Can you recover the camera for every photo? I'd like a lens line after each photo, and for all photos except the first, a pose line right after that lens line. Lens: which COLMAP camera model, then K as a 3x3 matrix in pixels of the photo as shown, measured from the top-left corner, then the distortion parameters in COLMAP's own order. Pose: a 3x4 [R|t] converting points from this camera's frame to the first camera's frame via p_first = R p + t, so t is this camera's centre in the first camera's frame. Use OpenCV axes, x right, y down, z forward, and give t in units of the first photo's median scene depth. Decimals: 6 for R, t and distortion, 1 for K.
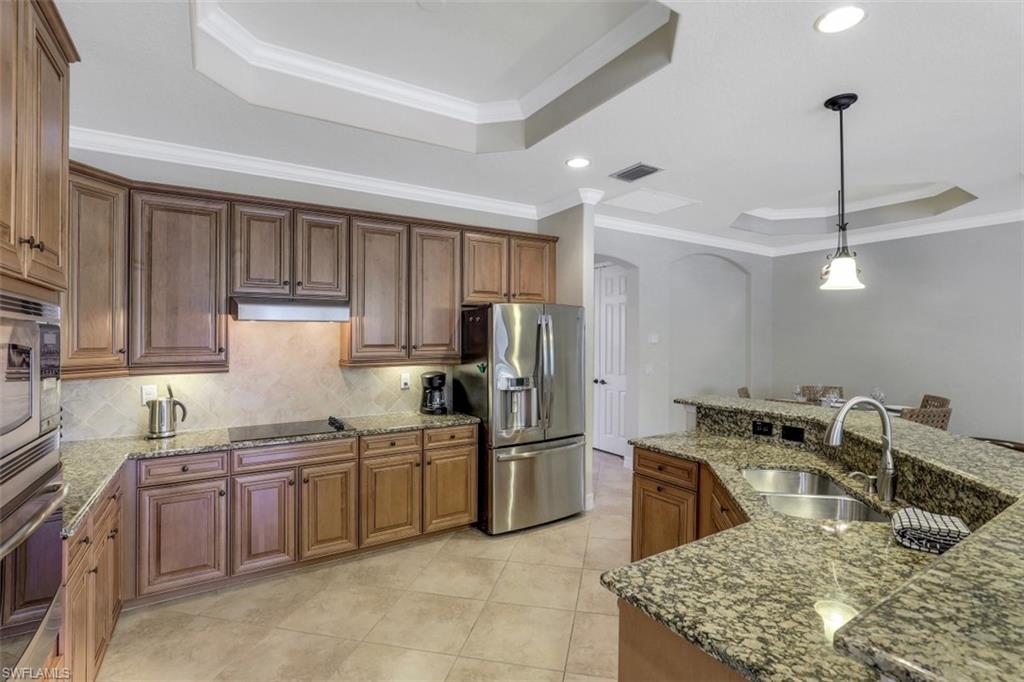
lens RADIAL K [[489.5, 0, 512.8], [0, 489.5, 337.0], [0, 0, 1]] dist [-0.022639, 0.000674]
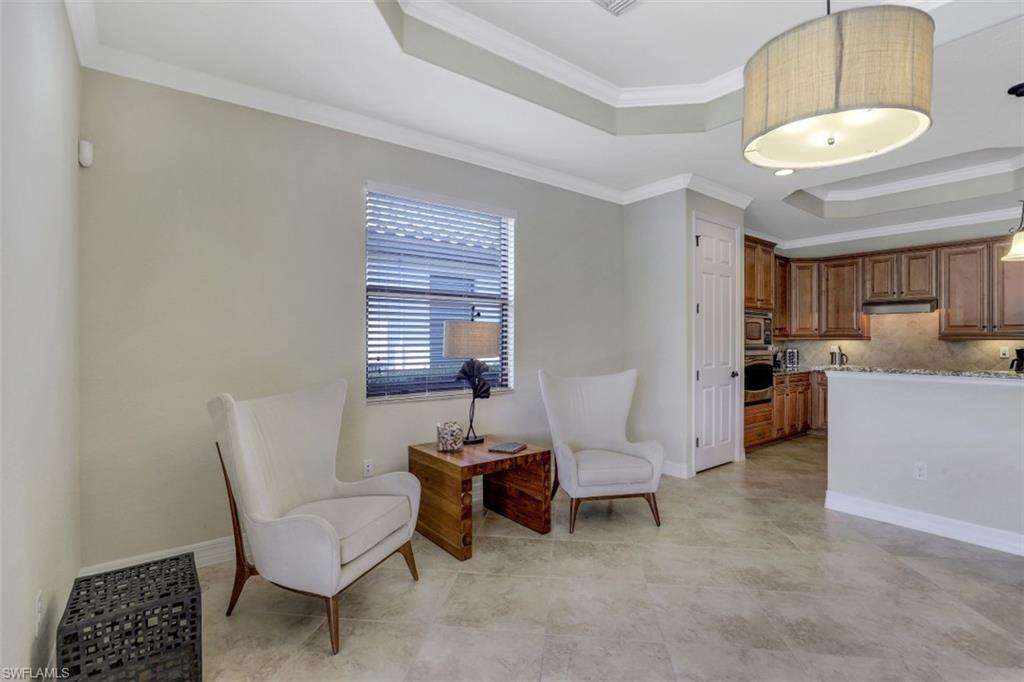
lens RADIAL K [[489.5, 0, 512.2], [0, 489.5, 339.9], [0, 0, 1]] dist [-0.022639, 0.000674]
pose [[0.105743, -0.000827, -0.994393, 1.219003], [-0.001117, 0.999999, -0.000951, 0.071912], [0.994393, 0.001211, 0.105742, -0.654427]]
